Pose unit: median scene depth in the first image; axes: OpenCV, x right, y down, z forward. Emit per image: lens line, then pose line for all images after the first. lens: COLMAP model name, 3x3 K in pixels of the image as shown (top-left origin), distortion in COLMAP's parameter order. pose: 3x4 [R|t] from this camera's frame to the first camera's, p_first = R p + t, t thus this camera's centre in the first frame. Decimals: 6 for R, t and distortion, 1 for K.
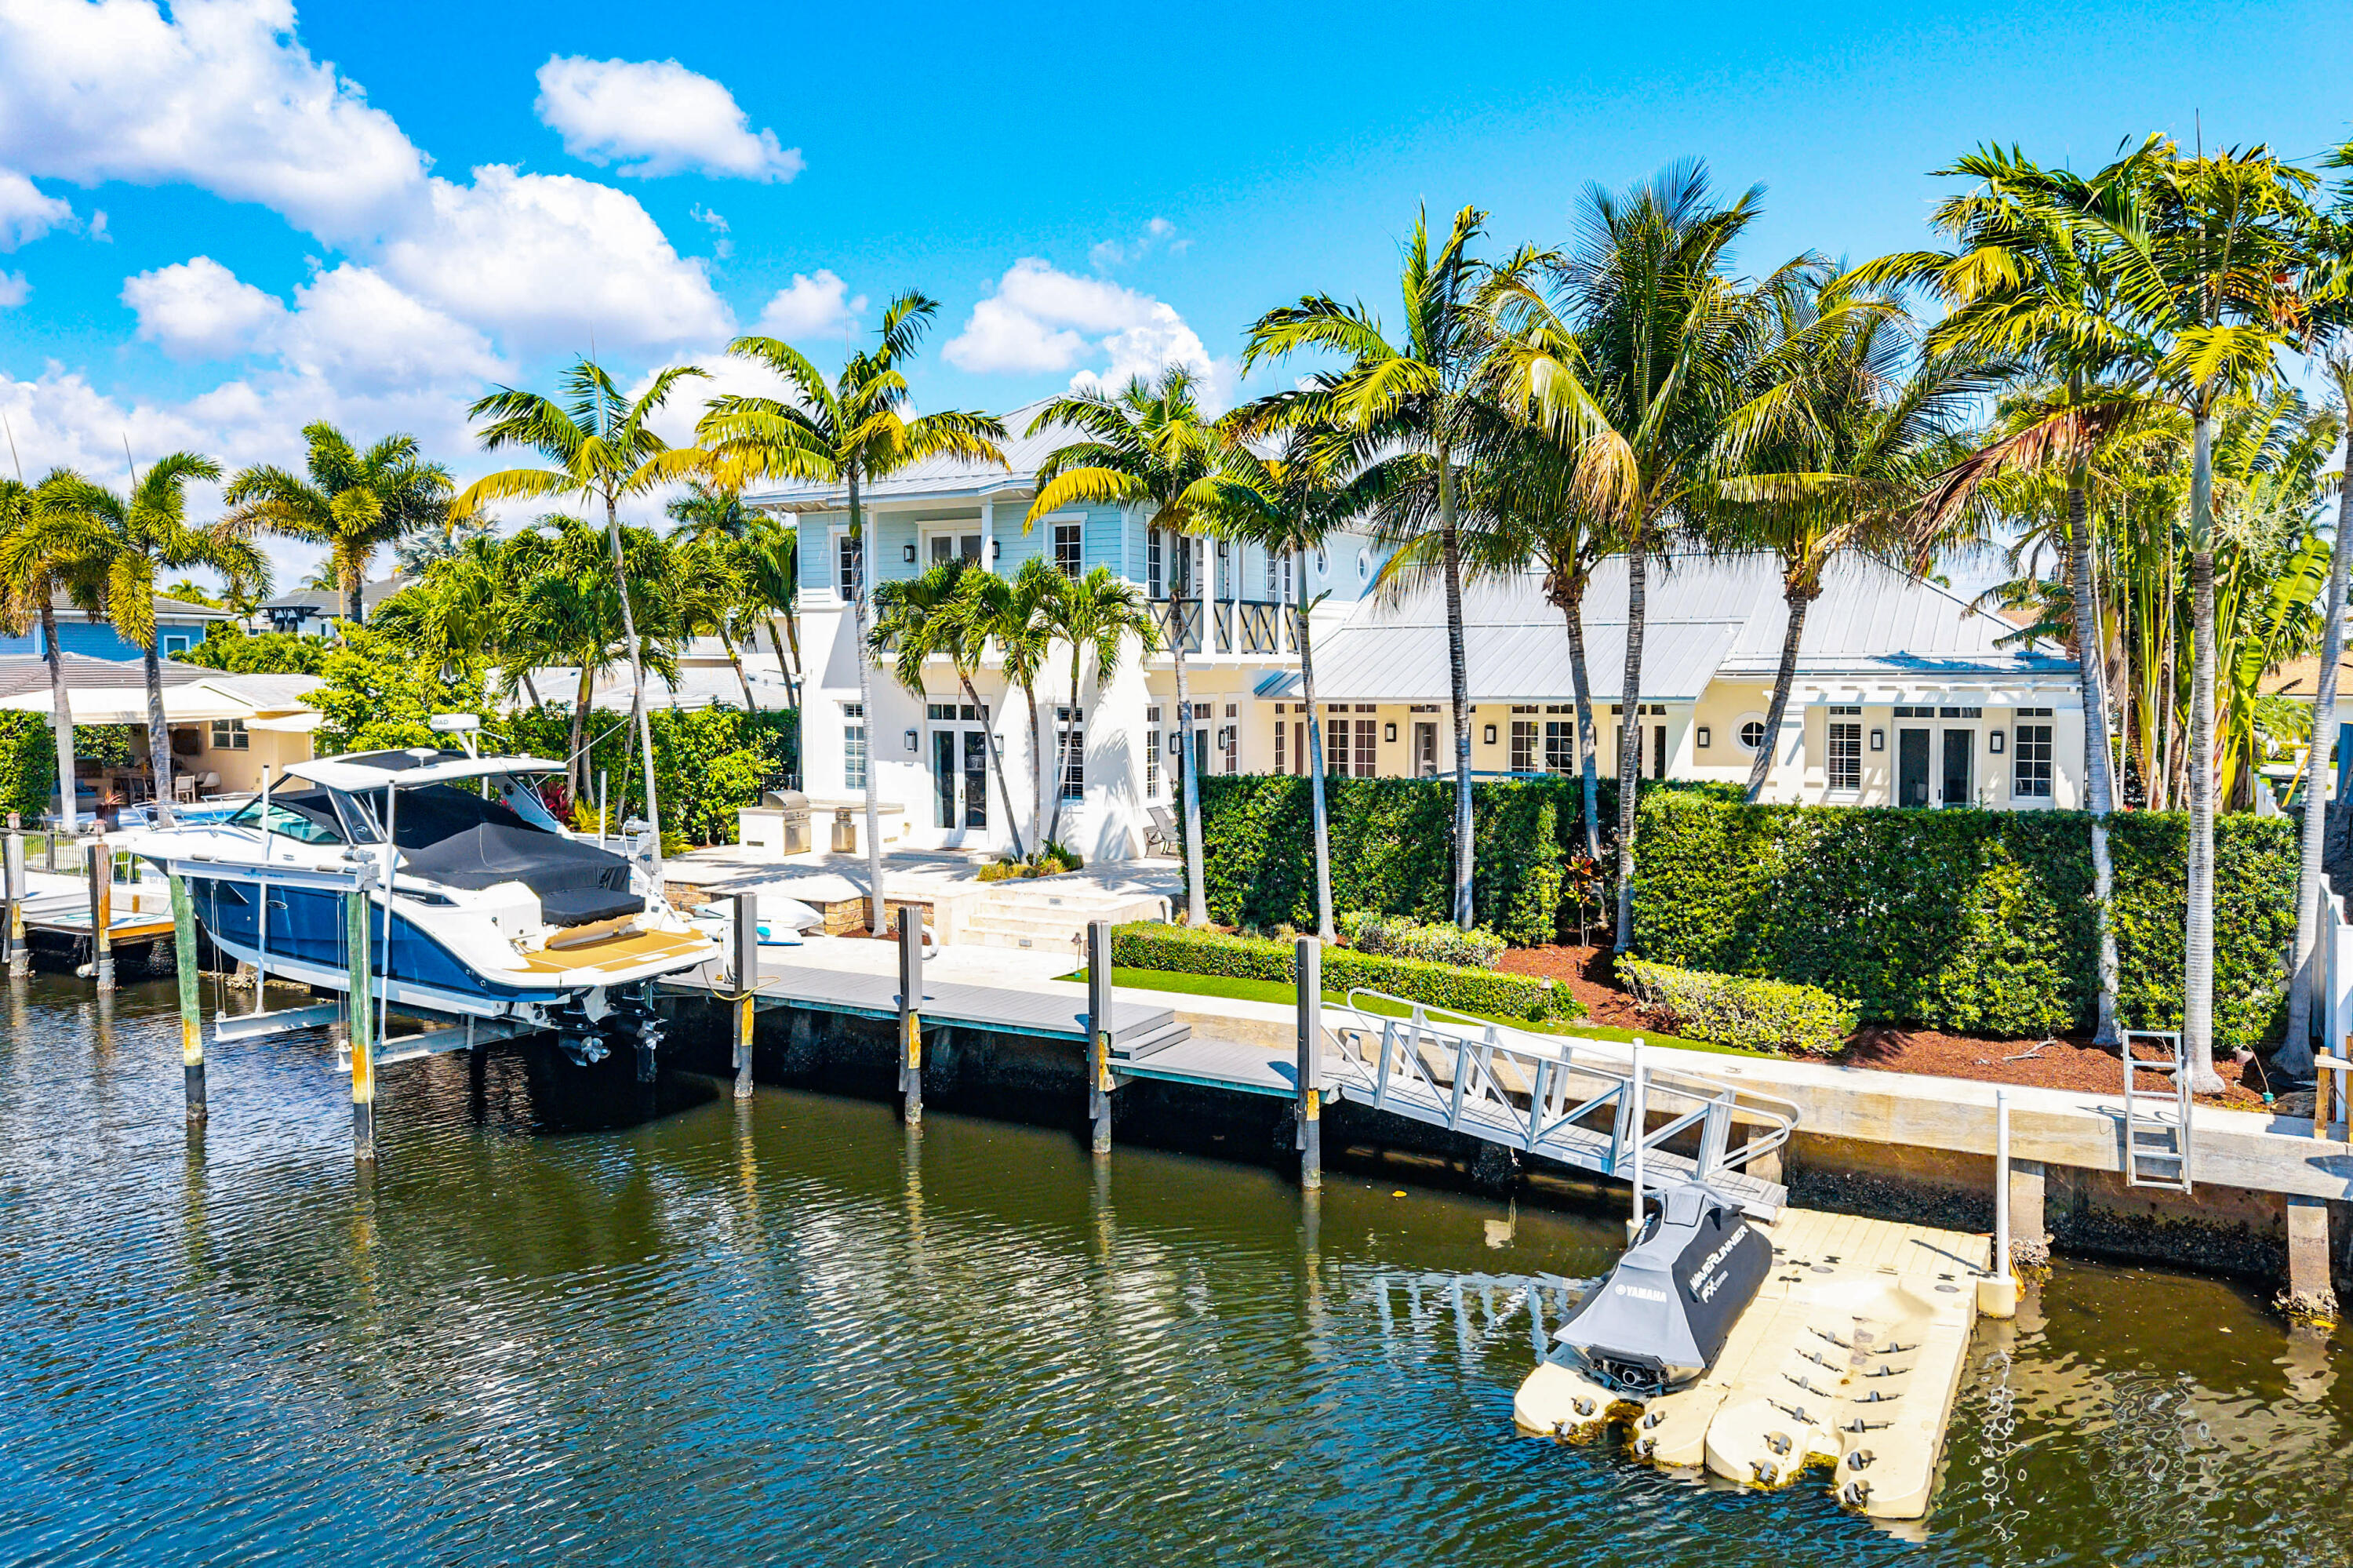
lens RADIAL K [[1648.0, 0, 1173.1], [0, 1648.0, 815.8], [0, 0, 1]] dist [0.042382, -0.003165]
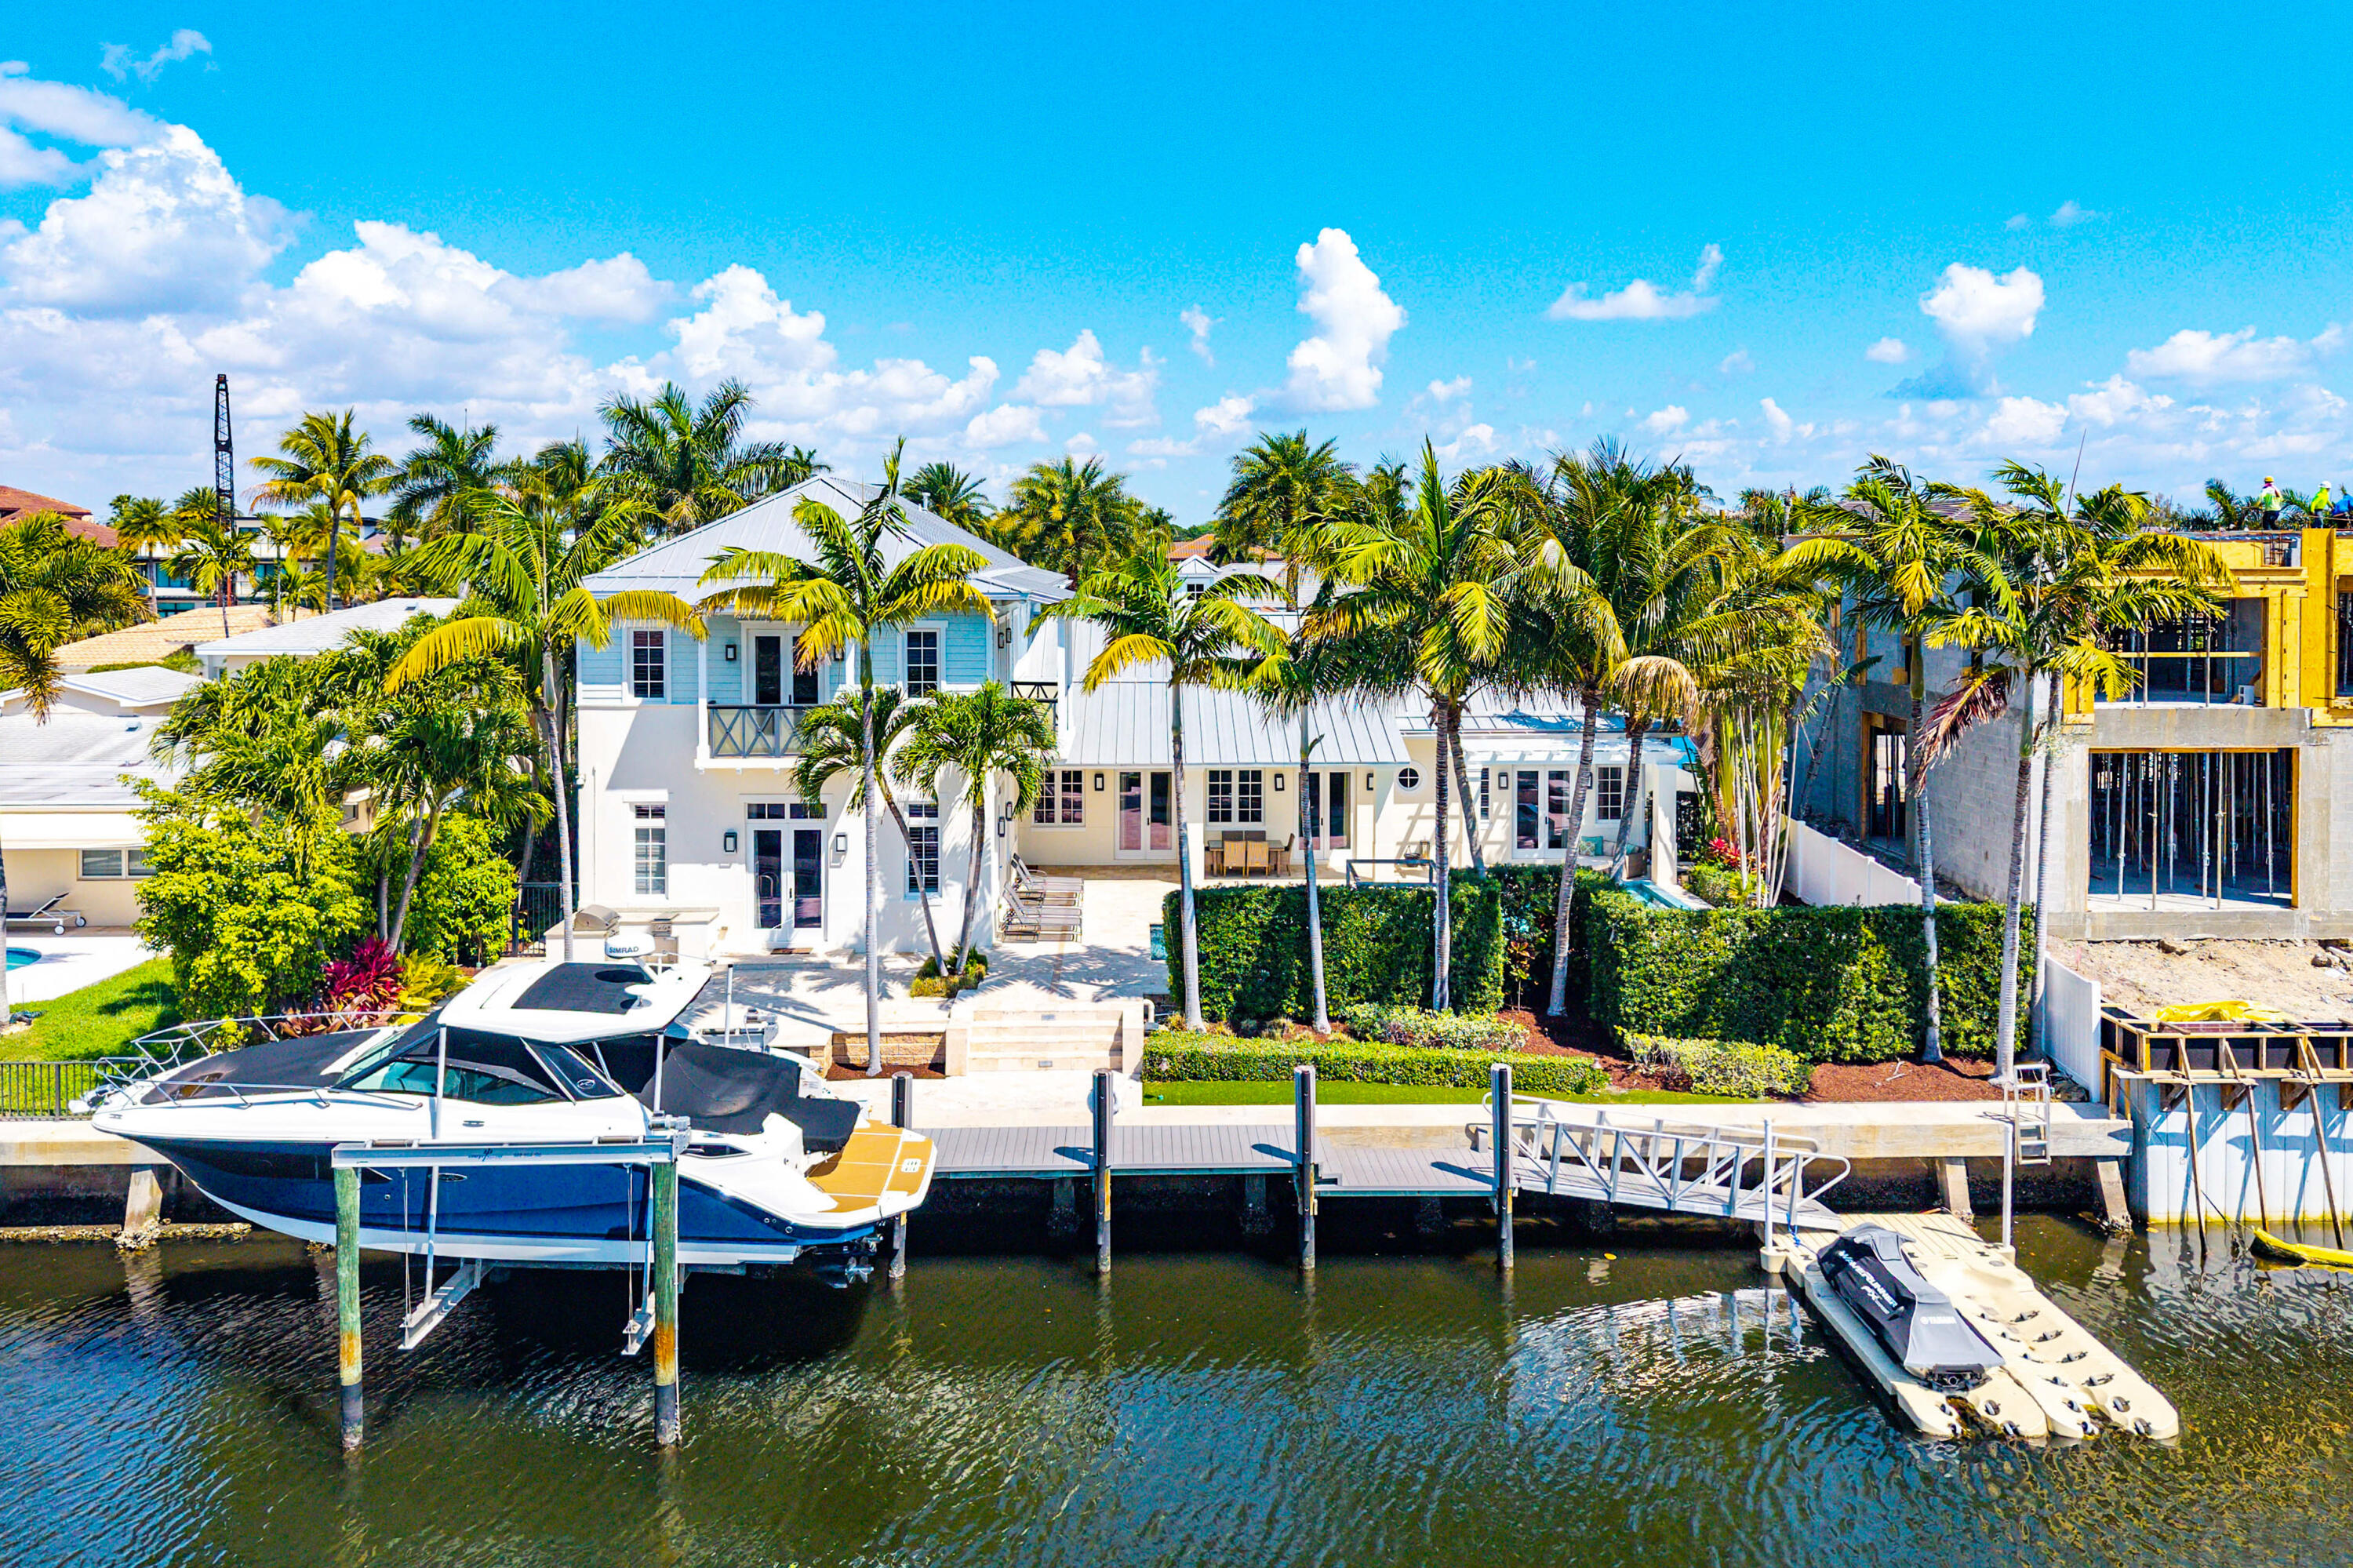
lens RADIAL K [[1684.2, 0, 1164.9], [0, 1684.2, 674.6], [0, 0, 1]] dist [0.046813, -0.043018]
pose [[0.860576, -0.037586, 0.507933, -0.728474], [0.044454, 0.999010, -0.001392, -0.217216], [-0.507378, 0.023778, 0.861395, 0.020618]]
